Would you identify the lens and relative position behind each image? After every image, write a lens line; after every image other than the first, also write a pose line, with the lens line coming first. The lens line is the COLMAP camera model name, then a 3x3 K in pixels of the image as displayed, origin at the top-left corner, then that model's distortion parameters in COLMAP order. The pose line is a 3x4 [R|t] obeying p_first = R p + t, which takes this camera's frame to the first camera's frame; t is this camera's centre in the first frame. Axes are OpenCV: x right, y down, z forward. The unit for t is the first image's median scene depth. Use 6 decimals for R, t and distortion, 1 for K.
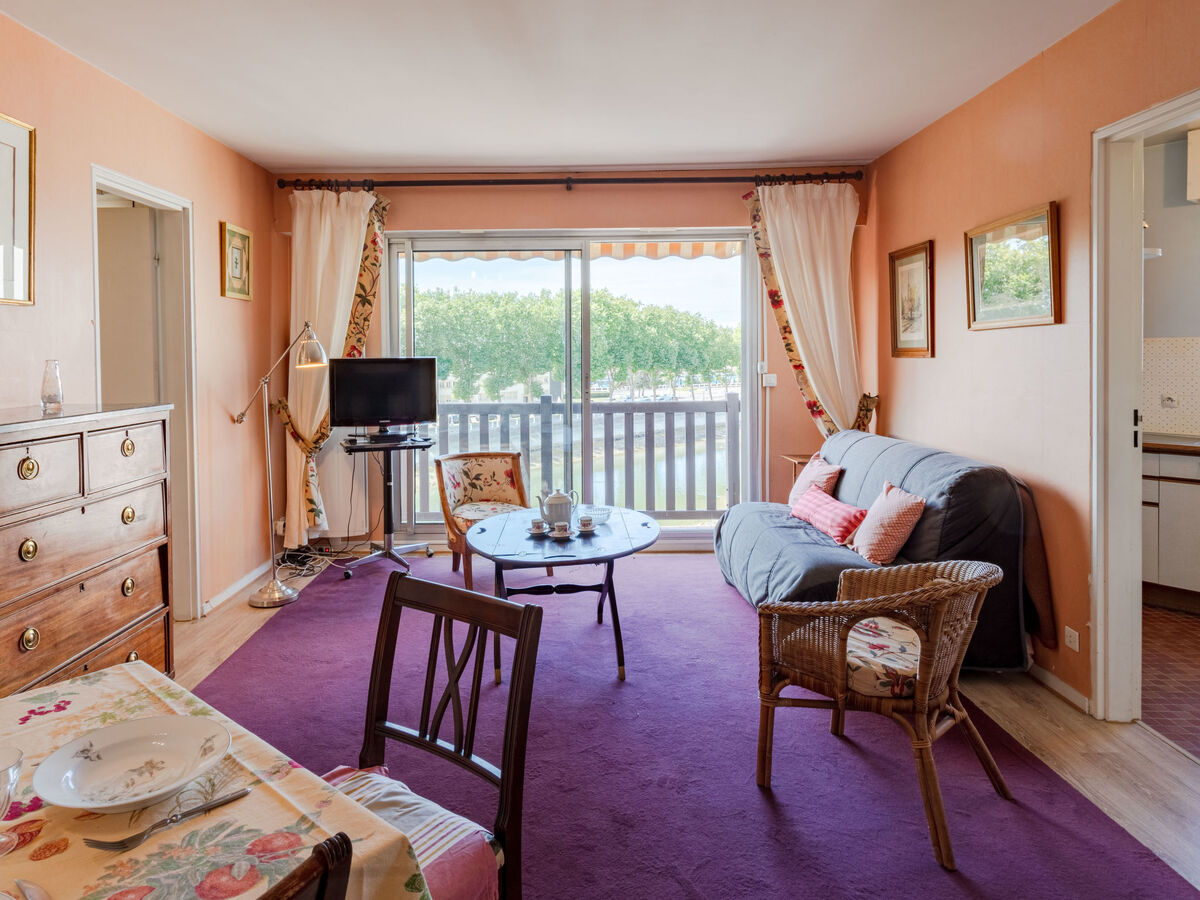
lens RADIAL K [[797.0, 0, 573.8], [0, 797.0, 366.6], [0, 0, 1]] dist [-0.001702, 0.002426]
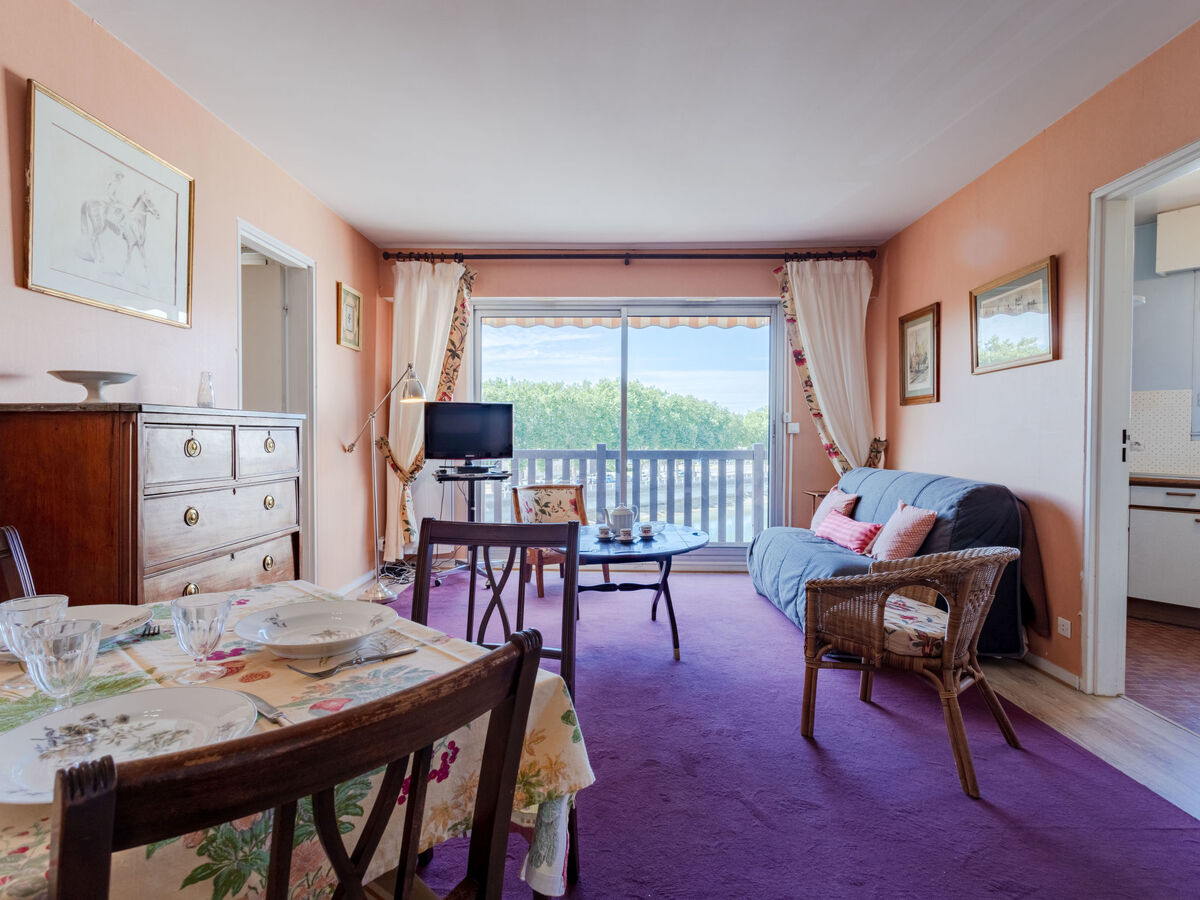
lens RADIAL K [[664.6, 0, 600.0], [0, 664.6, 450.0], [0, 0, 1]] dist [-0.001847, 0.000606]
pose [[0.999837, 0.013975, -0.011461, -0.038434], [-0.013951, 0.999900, 0.002142, 0.067180], [0.011490, -0.001982, 0.999932, 0.011992]]
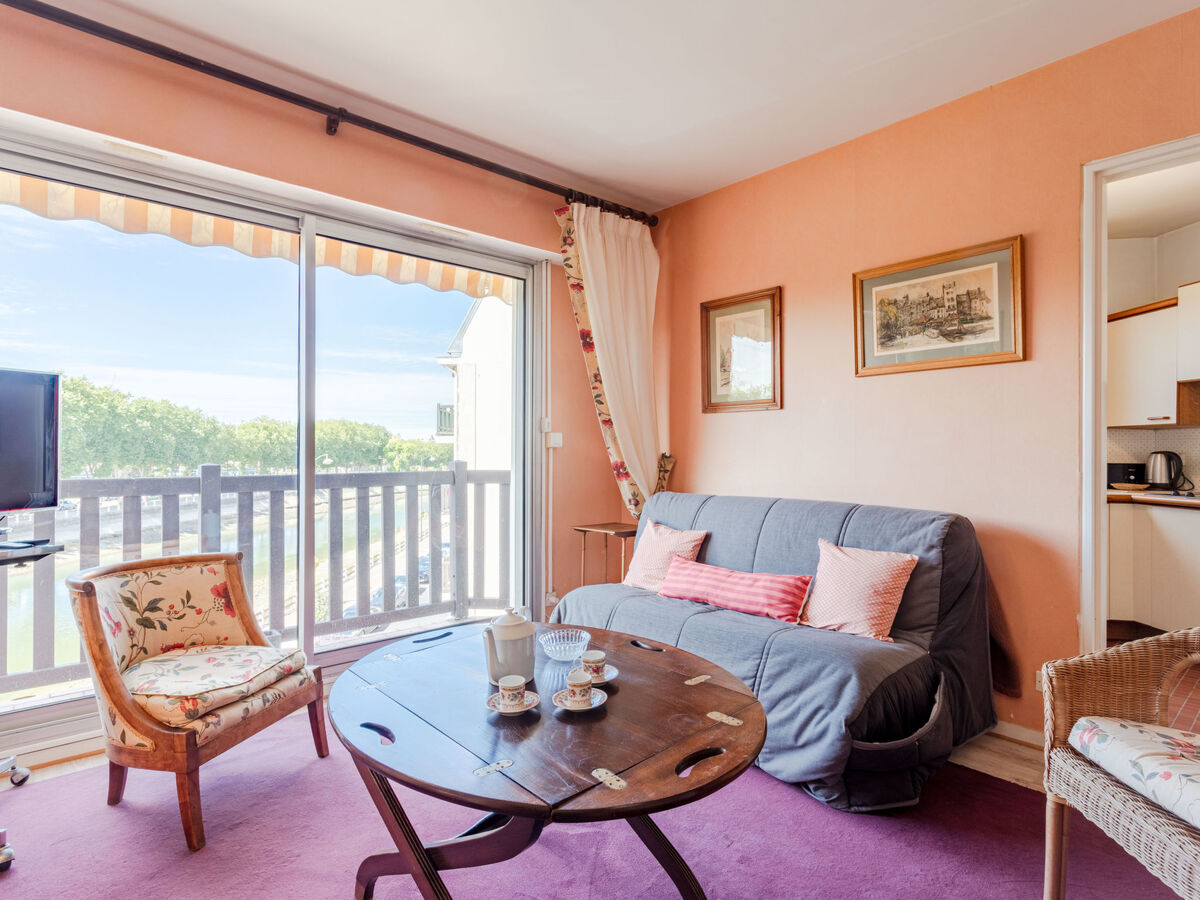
lens RADIAL K [[645.8, 0, 600.0], [0, 645.8, 450.0], [0, 0, 1]] dist [0.000693, -0.000316]
pose [[0.739207, 0.013213, 0.673348, -0.239688], [0.002252, 0.999753, -0.022089, 0.056279], [-0.673474, 0.017845, 0.738995, 0.598309]]
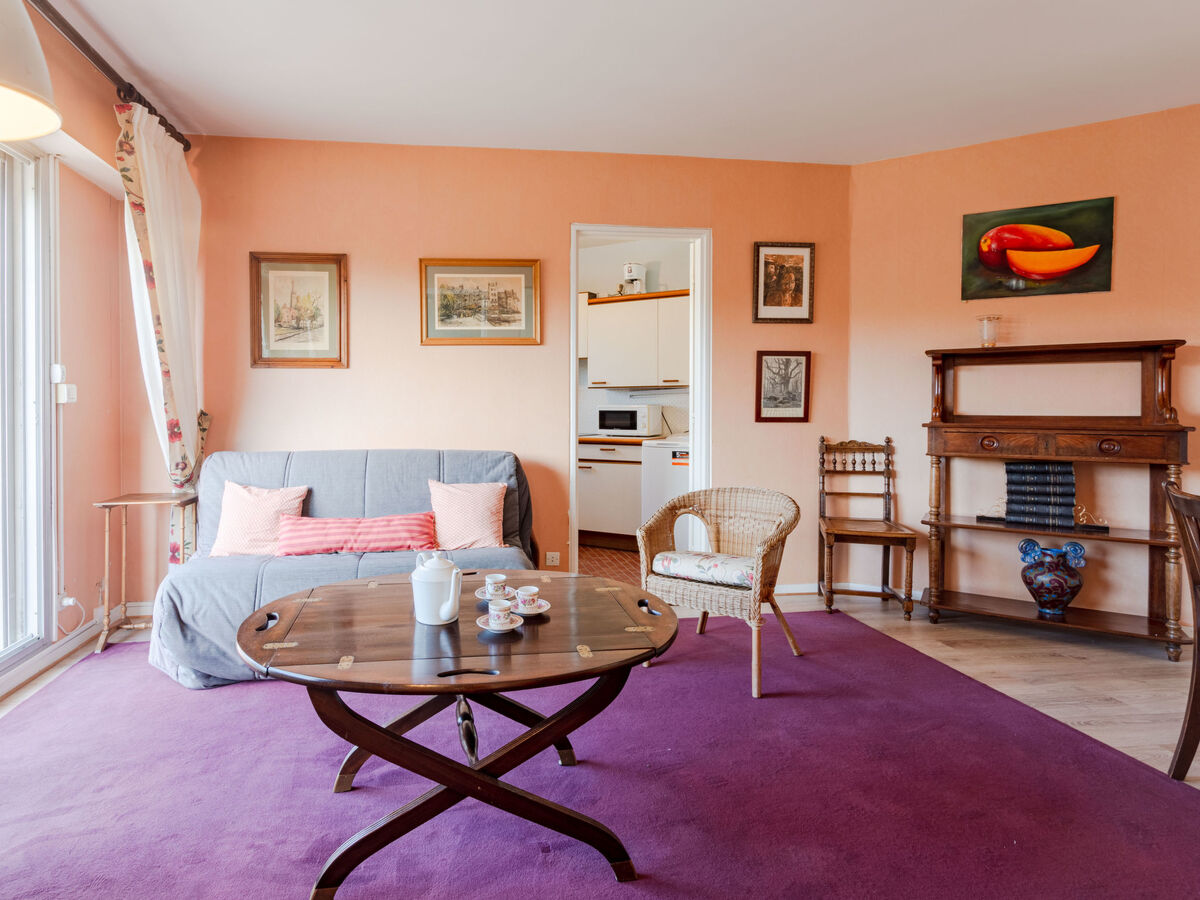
lens RADIAL K [[664.3, 0, 527.1], [0, 664.3, 417.3], [0, 0, 1]] dist [0.001766, 0.001629]
pose [[-0.123651, -0.005186, 0.992312, -0.450250], [0.020624, 0.999757, 0.007795, 0.052421], [-0.992111, 0.021429, -0.123514, 0.910467]]
